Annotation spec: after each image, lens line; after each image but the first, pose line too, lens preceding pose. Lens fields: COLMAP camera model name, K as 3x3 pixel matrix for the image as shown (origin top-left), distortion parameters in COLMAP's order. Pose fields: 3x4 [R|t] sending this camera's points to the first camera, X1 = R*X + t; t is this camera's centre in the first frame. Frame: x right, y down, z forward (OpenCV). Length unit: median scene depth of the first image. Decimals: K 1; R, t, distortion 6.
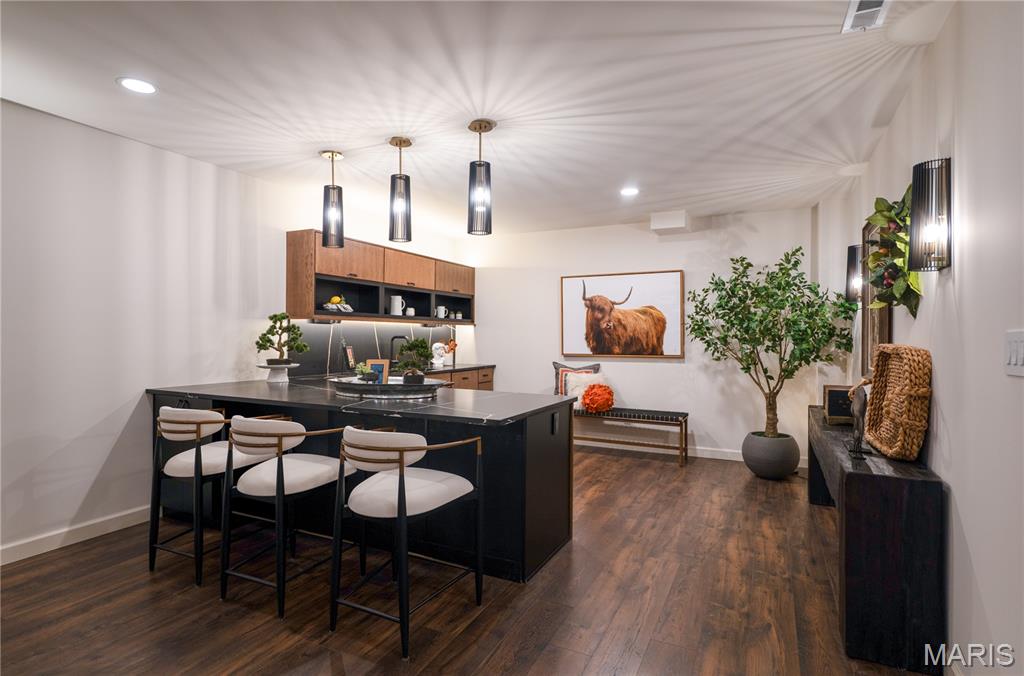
lens RADIAL K [[538.1, 0, 507.6], [0, 538.1, 335.1], [0, 0, 1]] dist [0.004397, -0.000231]
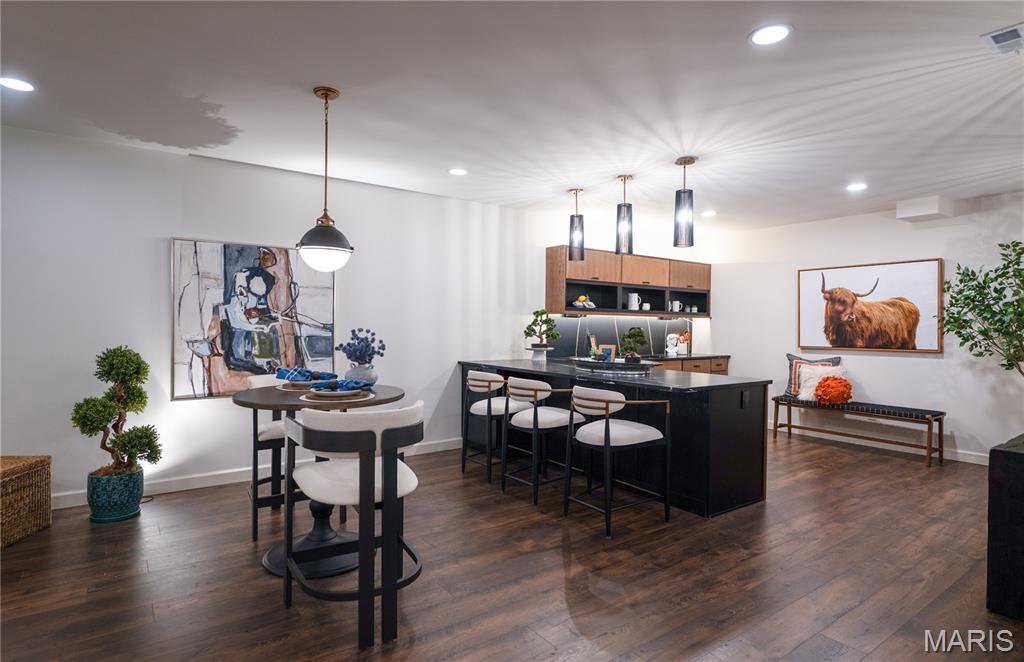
lens RADIAL K [[554.5, 0, 511.5], [0, 554.5, 328.9], [0, 0, 1]] dist [-0.000987, -0.000107]
pose [[0.892082, 0.007319, -0.451815, 0.156585], [-0.006078, 0.999973, 0.004199, 0.002178], [0.451833, -0.000999, 0.892102, -0.303367]]
